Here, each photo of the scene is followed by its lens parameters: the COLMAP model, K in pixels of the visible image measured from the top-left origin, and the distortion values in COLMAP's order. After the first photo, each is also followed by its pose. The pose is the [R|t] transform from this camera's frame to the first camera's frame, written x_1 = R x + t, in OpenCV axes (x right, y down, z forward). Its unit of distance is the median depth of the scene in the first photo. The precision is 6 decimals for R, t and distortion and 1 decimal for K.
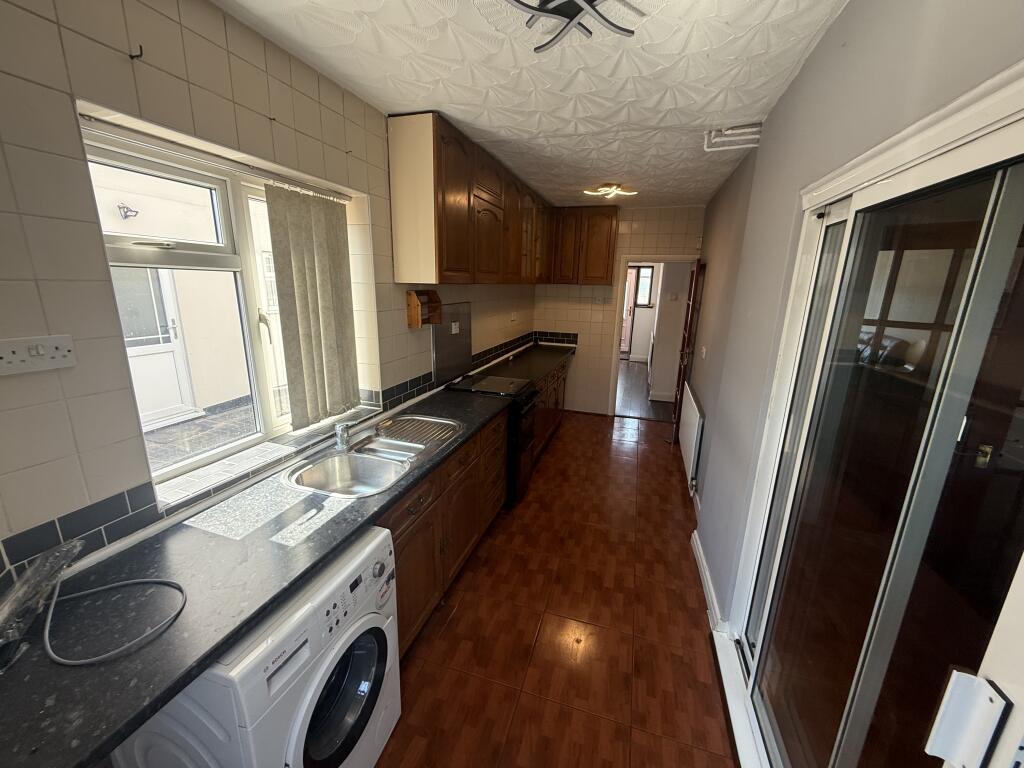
lens RADIAL K [[406.9, 0, 510.0], [0, 406.9, 382.3], [0, 0, 1]] dist [-0.000826, -0.000232]
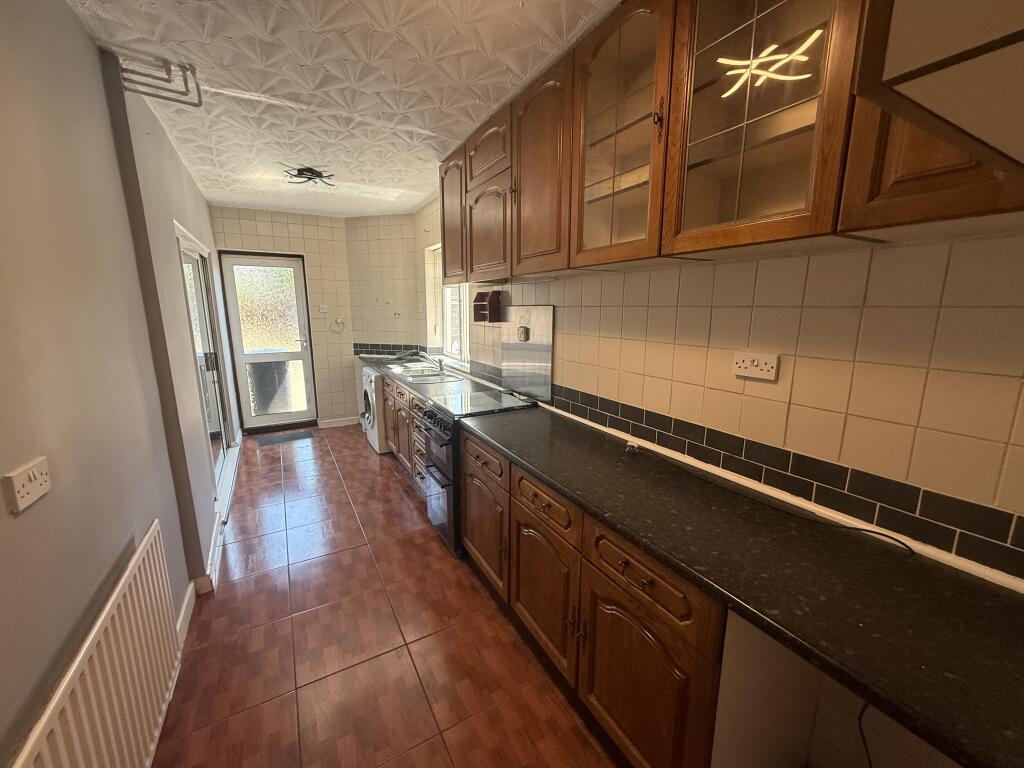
lens RADIAL K [[406.9, 0, 510.0], [0, 406.9, 382.3], [0, 0, 1]] dist [-0.000826, -0.000232]
pose [[-0.687975, 0.132300, -0.713573, 0.437084], [-0.142387, 0.939527, 0.311471, -0.255813], [0.711629, 0.315888, -0.627534, 1.386592]]
